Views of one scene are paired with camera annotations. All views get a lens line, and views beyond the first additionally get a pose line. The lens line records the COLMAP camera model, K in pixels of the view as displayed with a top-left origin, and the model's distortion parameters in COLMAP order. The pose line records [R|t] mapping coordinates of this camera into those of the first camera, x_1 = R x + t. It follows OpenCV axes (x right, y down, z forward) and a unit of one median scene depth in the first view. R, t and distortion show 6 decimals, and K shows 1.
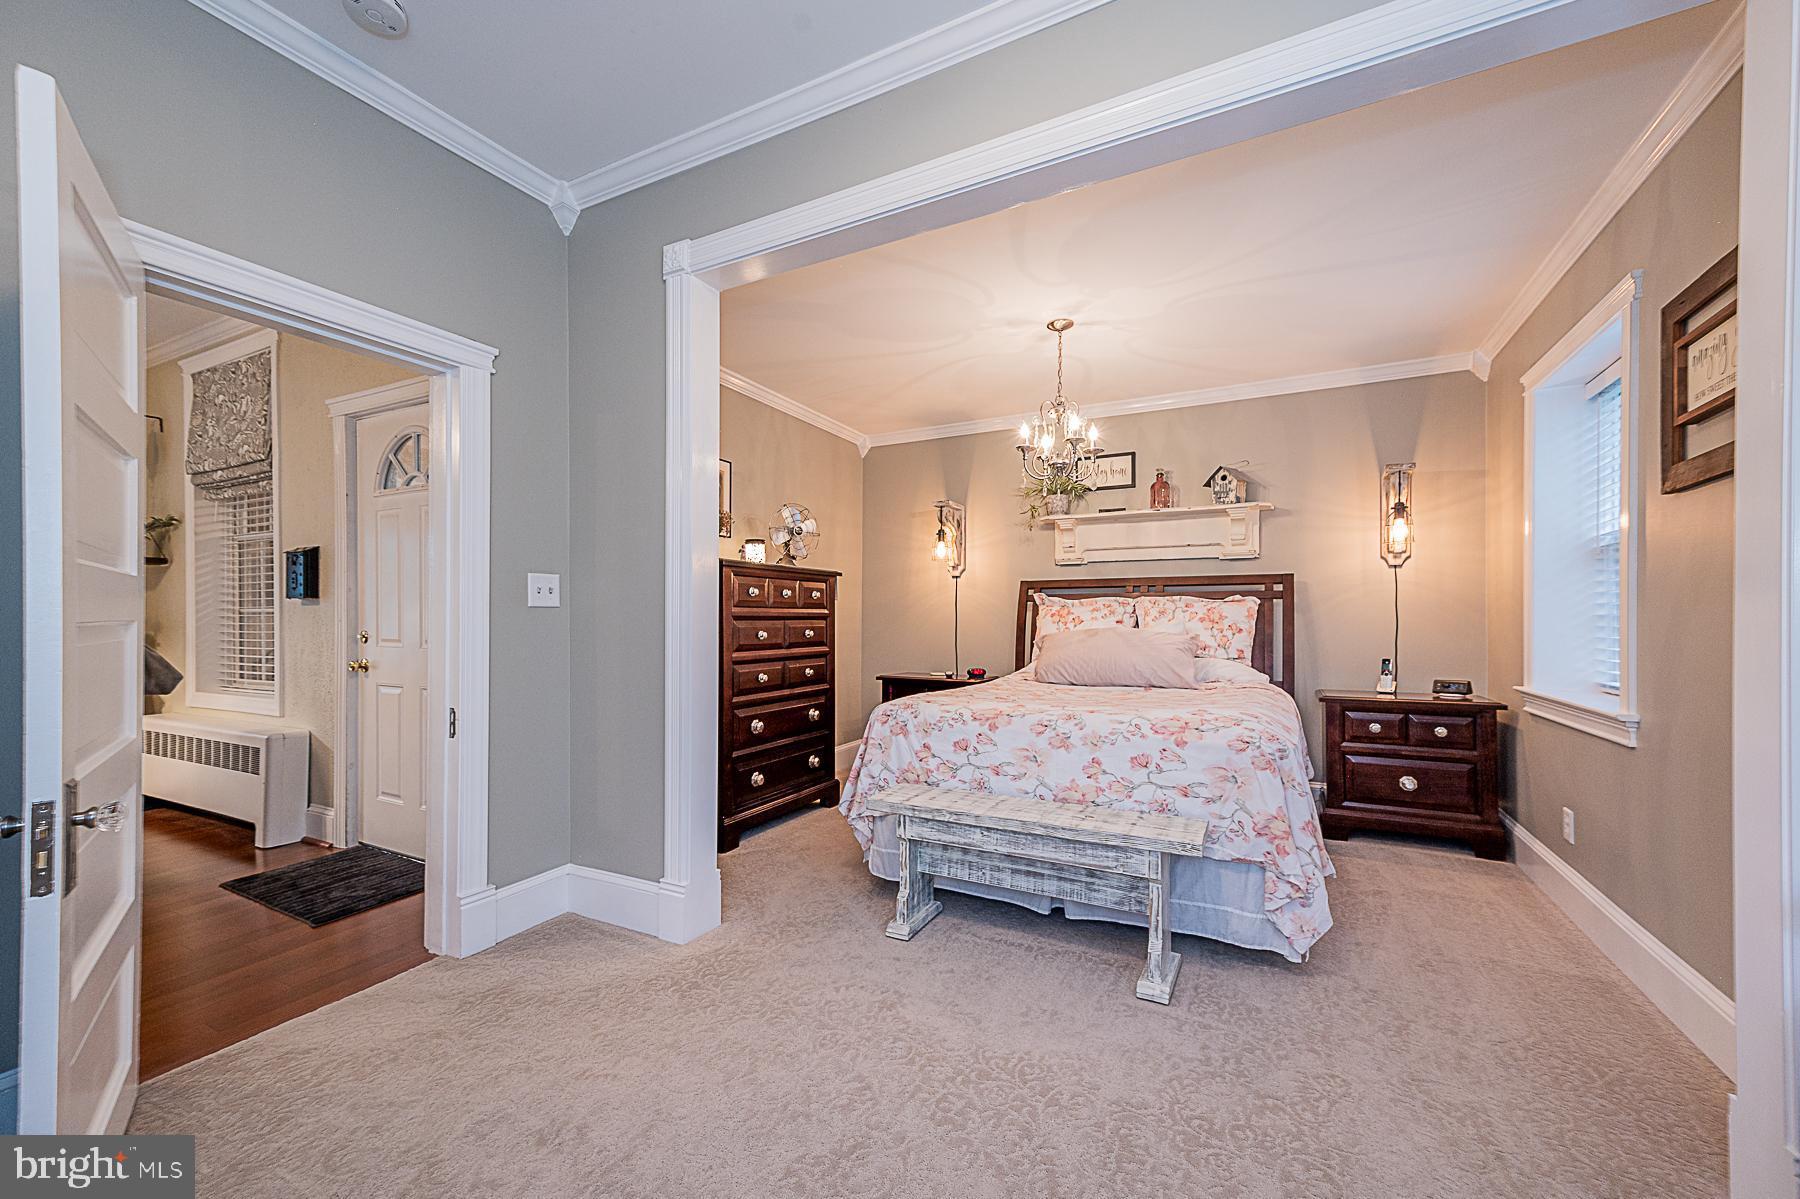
lens RADIAL K [[710.2, 0, 897.6], [0, 710.2, 614.8], [0, 0, 1]] dist [0.015997, -0.000330]
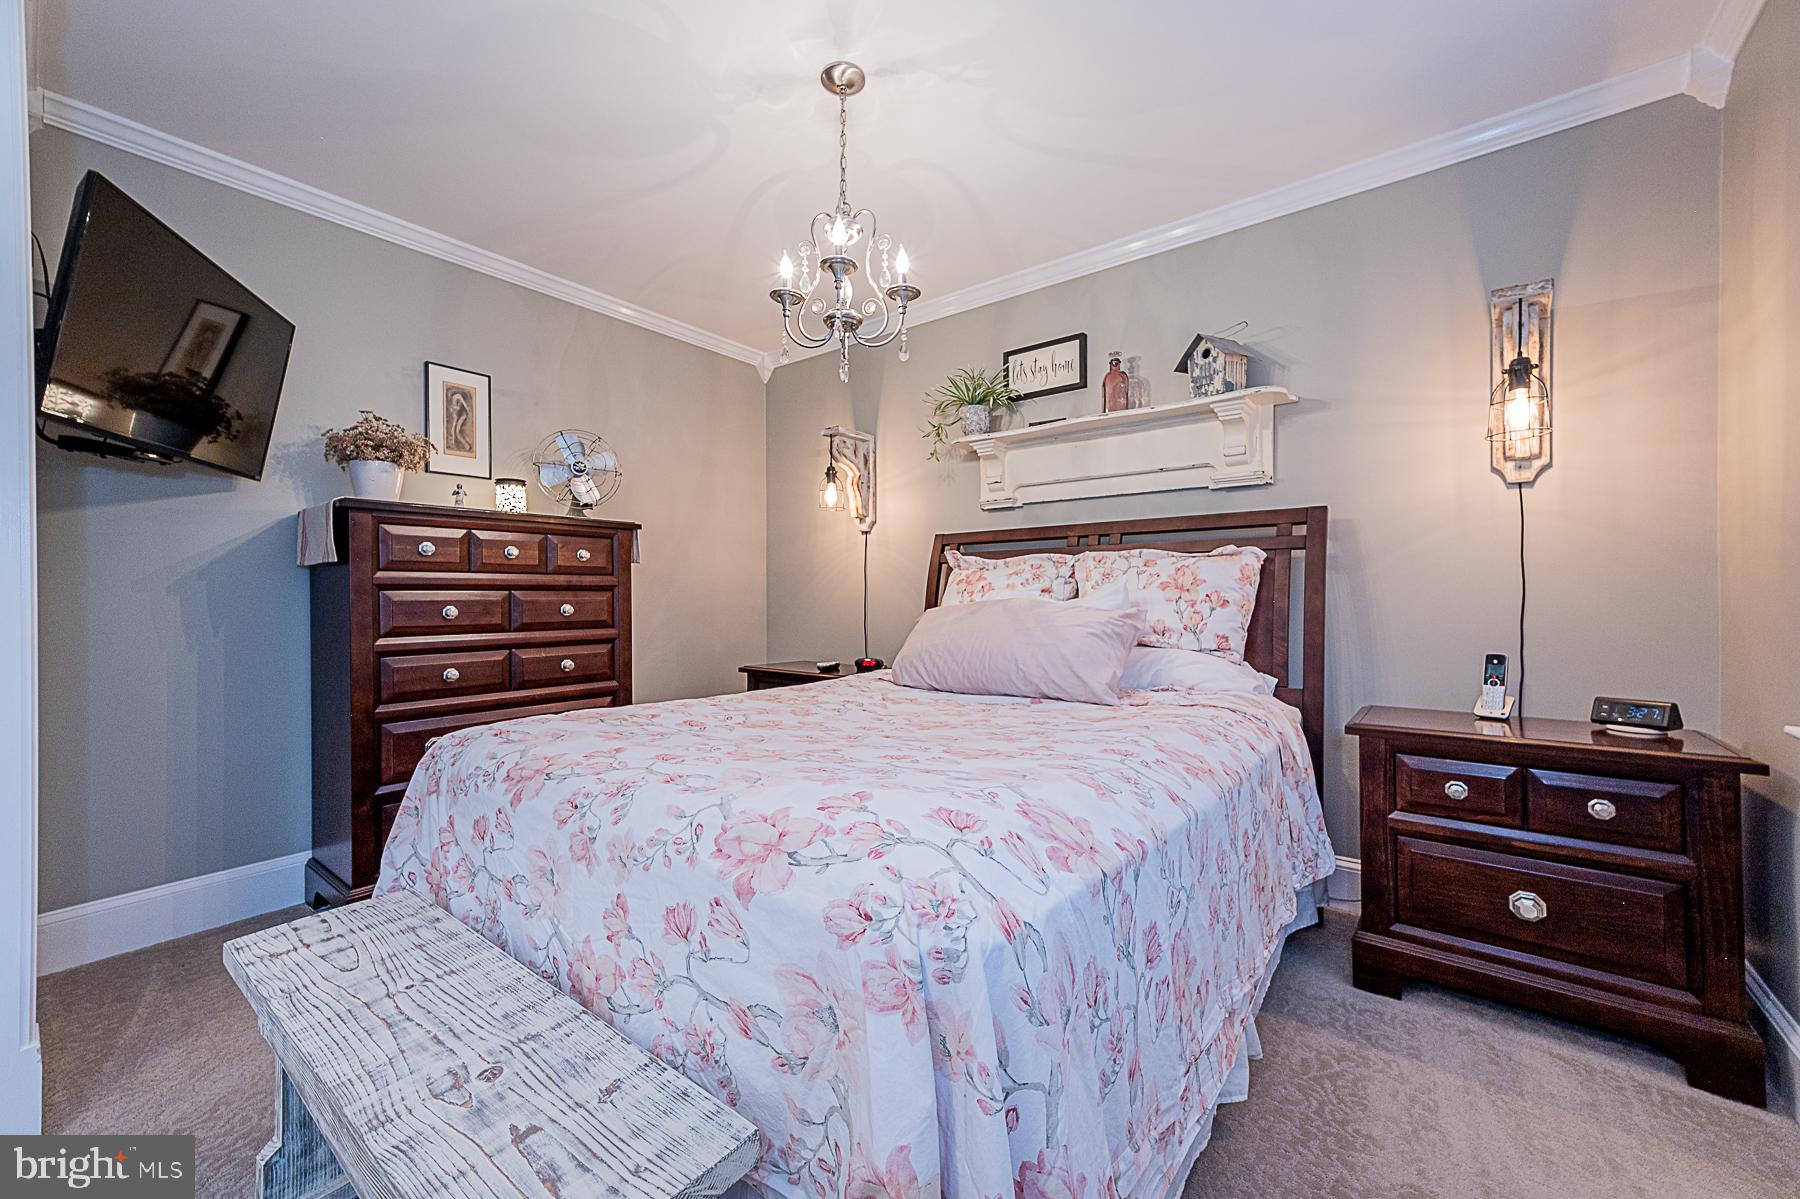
lens RADIAL K [[710.2, 0, 889.6], [0, 710.2, 594.9], [0, 0, 1]] dist [0.015997, -0.000330]
pose [[0.983539, -0.005875, -0.180600, 0.353232], [0.006916, 0.999963, 0.005132, 0.011443], [0.180563, -0.006297, 0.983543, 0.410299]]
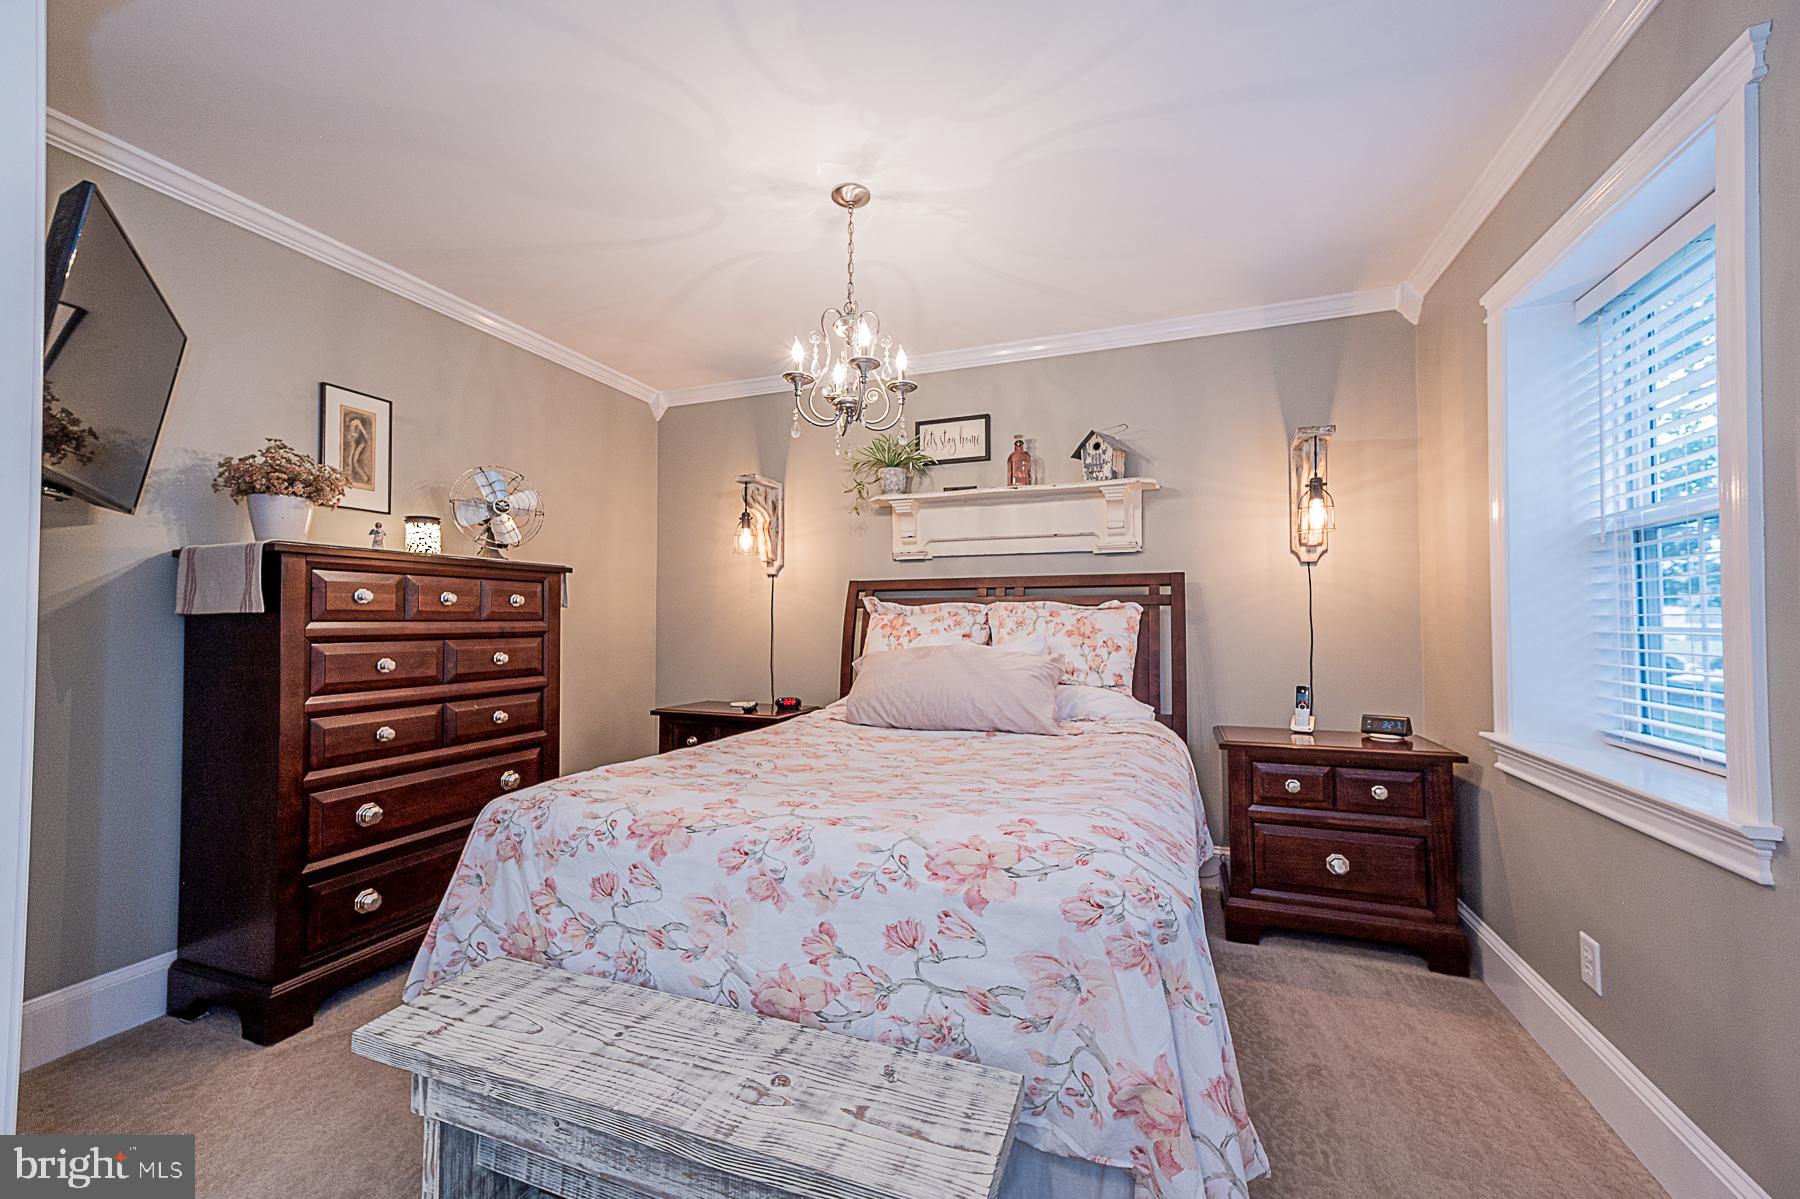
lens RADIAL K [[710.2, 0, 896.9], [0, 710.2, 601.9], [0, 0, 1]] dist [0.015997, -0.000330]
pose [[0.992631, -0.000267, 0.121179, 0.181925], [0.002629, 0.999810, -0.019332, -0.014123], [-0.121151, 0.019508, 0.992442, 0.326111]]
